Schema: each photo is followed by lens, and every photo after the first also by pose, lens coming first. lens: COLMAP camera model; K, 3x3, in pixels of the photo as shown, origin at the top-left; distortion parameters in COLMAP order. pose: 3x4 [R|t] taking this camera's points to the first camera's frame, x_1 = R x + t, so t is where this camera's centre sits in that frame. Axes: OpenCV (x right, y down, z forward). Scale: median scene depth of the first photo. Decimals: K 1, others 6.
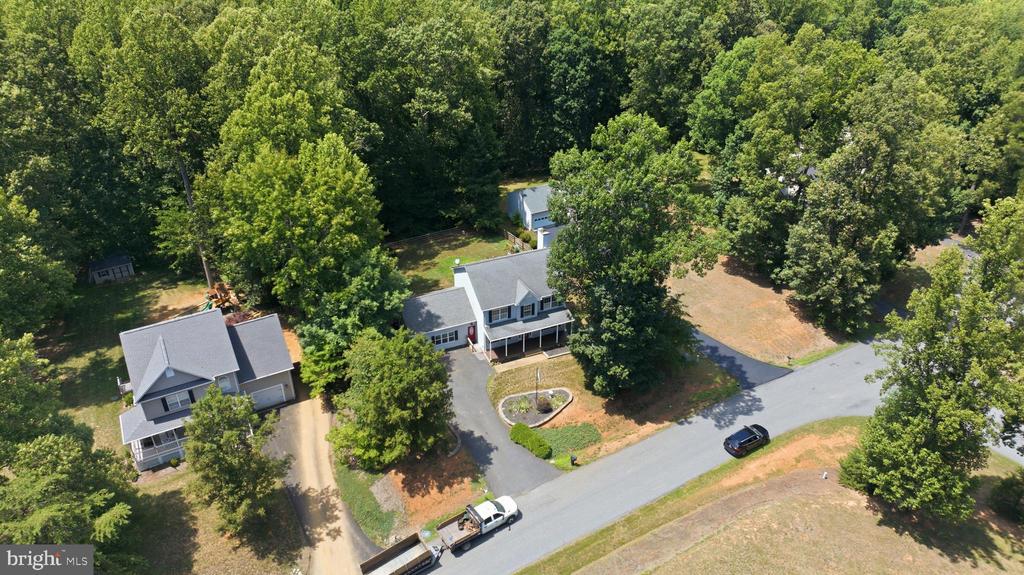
lens RADIAL K [[721.4, 0, 515.3], [0, 721.4, 282.9], [0, 0, 1]] dist [-0.015633, -0.005682]
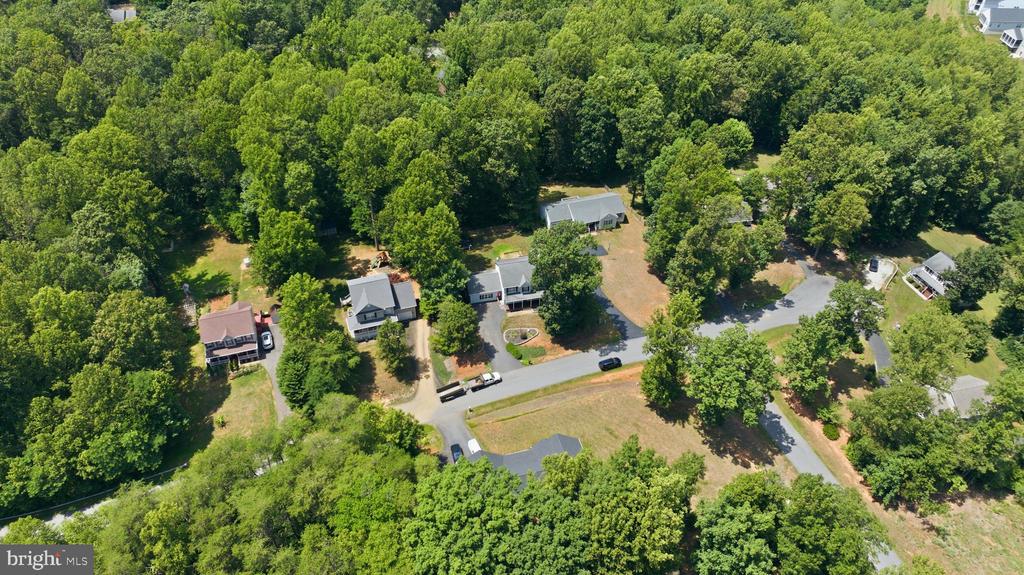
lens RADIAL K [[721.4, 0, 515.3], [0, 721.4, 282.9], [0, 0, 1]] dist [-0.015633, -0.005682]
pose [[0.982903, 0.125898, -0.134356, 0.301451], [-0.101524, 0.979327, 0.174960, -0.387744], [0.153606, -0.158328, 0.975365, -1.182871]]
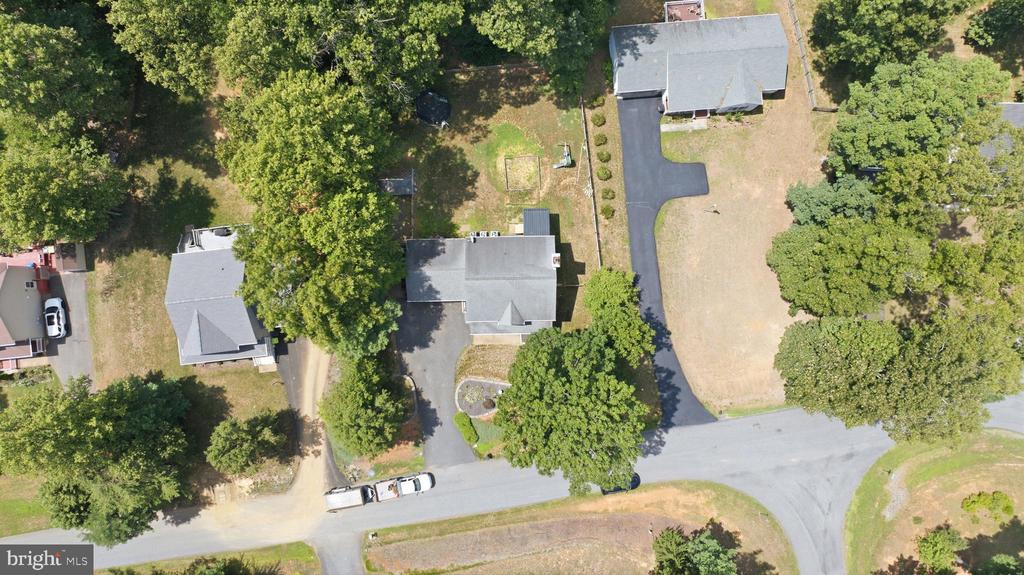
lens RADIAL K [[721.4, 0, 515.3], [0, 721.4, 282.9], [0, 0, 1]] dist [-0.015633, -0.005682]
pose [[0.919283, 0.393595, -0.001432, -0.000216], [-0.207757, 0.488322, 0.847572, -1.052713], [0.334300, -0.778861, 0.530678, 0.517649]]
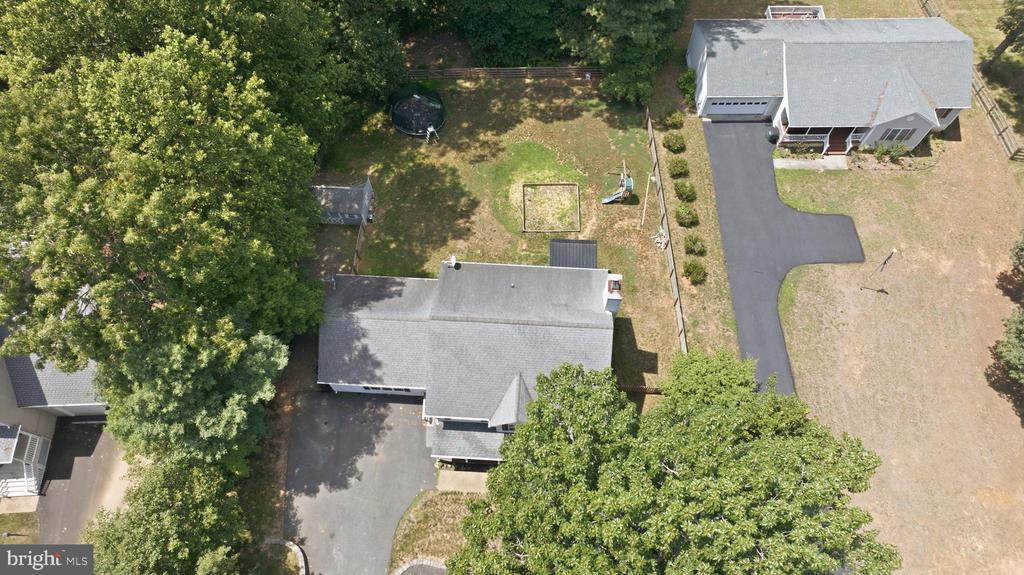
lens RADIAL K [[721.4, 0, 515.3], [0, 721.4, 282.9], [0, 0, 1]] dist [-0.015633, -0.005682]
pose [[0.890296, 0.410608, -0.196913, 0.088308], [-0.235993, 0.785829, 0.571647, -0.405065], [0.389462, -0.462465, 0.796521, 0.693944]]
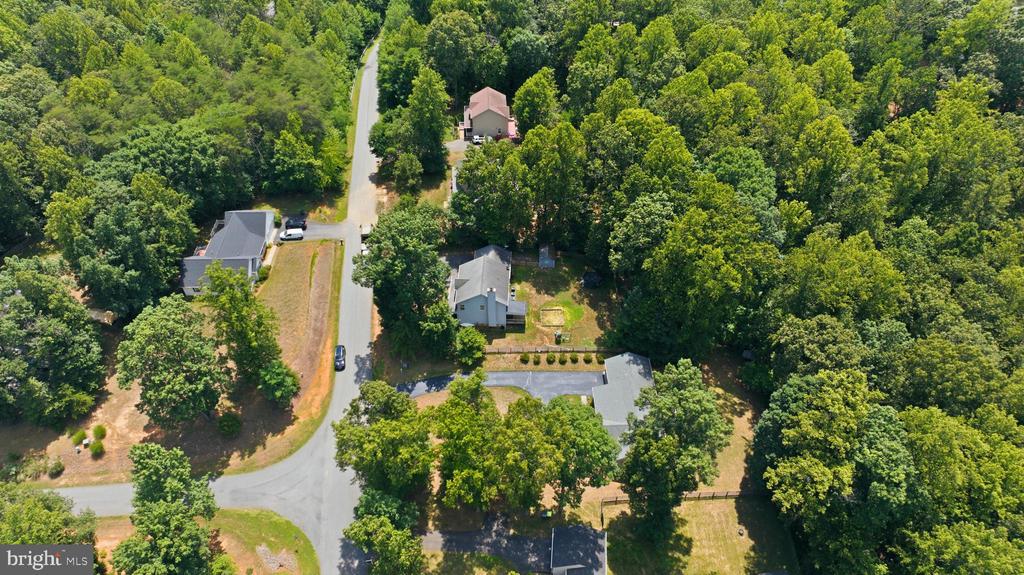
lens RADIAL K [[721.4, 0, 515.3], [0, 721.4, 282.9], [0, 0, 1]] dist [-0.015633, -0.005682]
pose [[-0.434815, 0.633990, -0.639525, 1.238869], [-0.473915, 0.442771, 0.761156, -1.589558], [0.765729, 0.634043, 0.107933, 1.022906]]
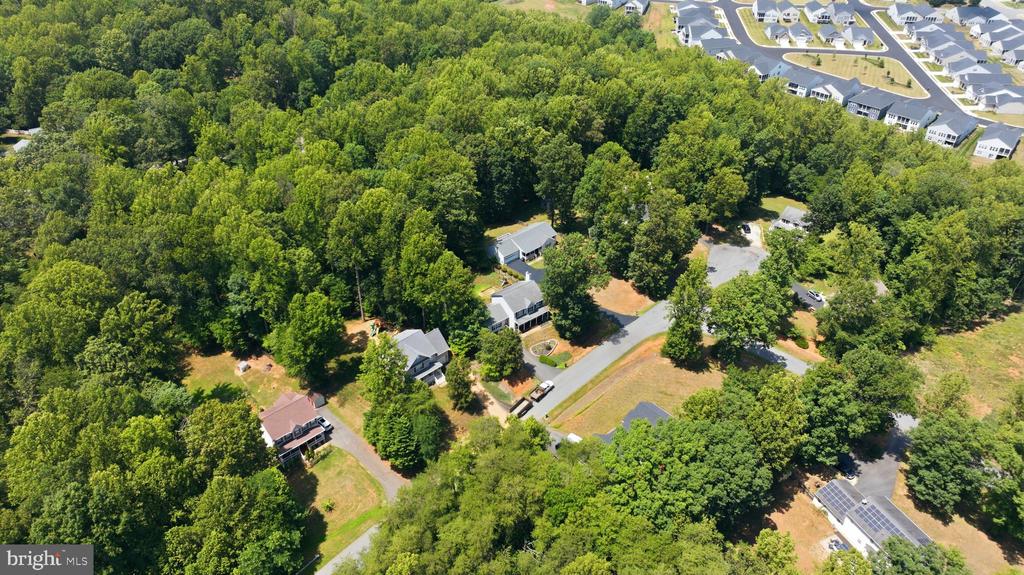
lens RADIAL K [[721.4, 0, 515.3], [0, 721.4, 282.9], [0, 0, 1]] dist [-0.015633, -0.005682]
pose [[0.965556, -0.145739, 0.215549, -0.590472], [0.134045, 0.988640, 0.067992, -0.241058], [-0.223009, -0.036757, 0.974123, -1.435068]]
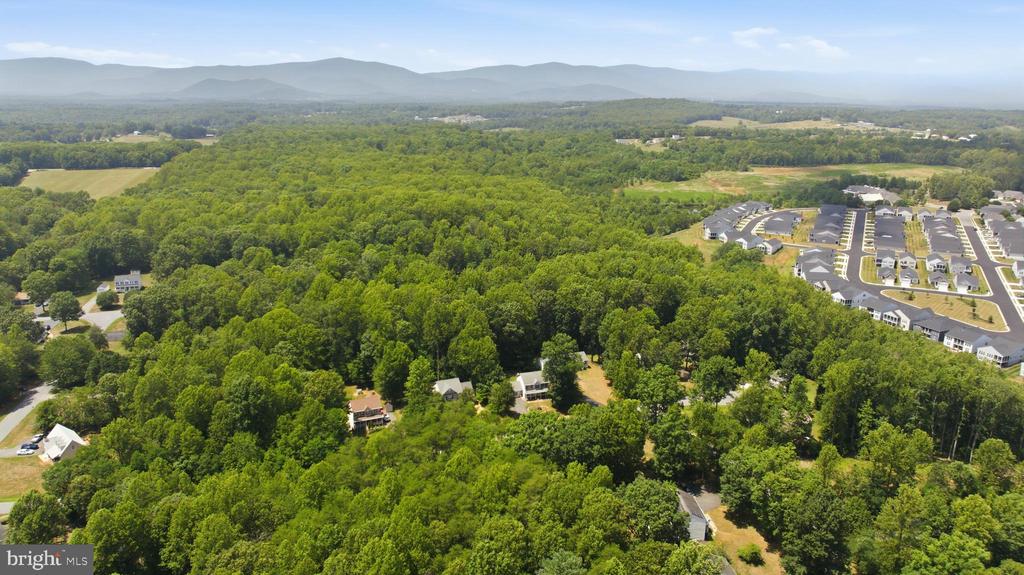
lens RADIAL K [[721.4, 0, 515.3], [0, 721.4, 282.9], [0, 0, 1]] dist [-0.015633, -0.005682]
pose [[0.996290, 0.024708, -0.082437, 0.212838], [-0.047219, 0.957780, -0.283599, 0.629238], [0.071950, 0.286440, 0.955393, -2.851184]]
